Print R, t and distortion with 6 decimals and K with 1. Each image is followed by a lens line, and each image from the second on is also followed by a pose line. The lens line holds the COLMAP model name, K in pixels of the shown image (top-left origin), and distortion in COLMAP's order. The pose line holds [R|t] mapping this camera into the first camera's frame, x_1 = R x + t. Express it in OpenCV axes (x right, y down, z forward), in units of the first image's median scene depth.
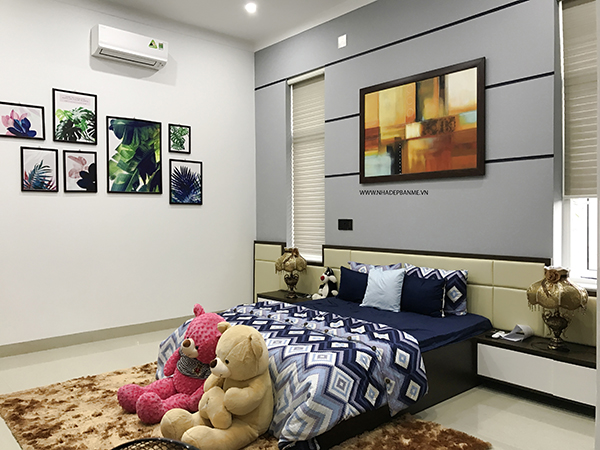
lens RADIAL K [[495.2, 0, 299.6], [0, 495.2, 222.3], [0, 0, 1]] dist [0.052620, -0.067748]
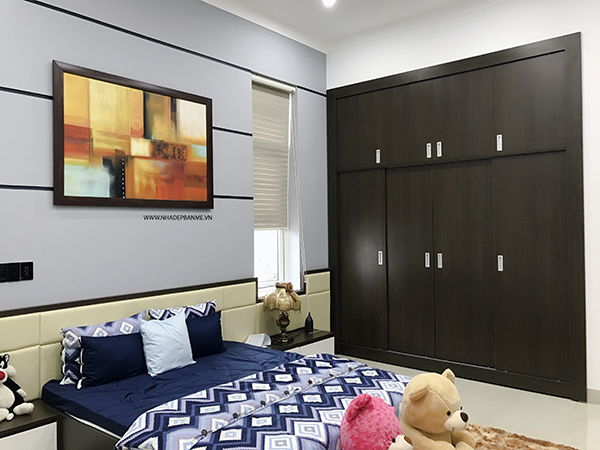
lens RADIAL K [[495.2, 0, 304.2], [0, 495.2, 224.3], [0, 0, 1]] dist [0.052620, -0.067748]
pose [[-0.157750, 0.013255, 0.987390, -0.636390], [0.030902, 0.999486, -0.008481, -0.041647], [-0.986995, 0.029174, -0.158079, 0.873528]]
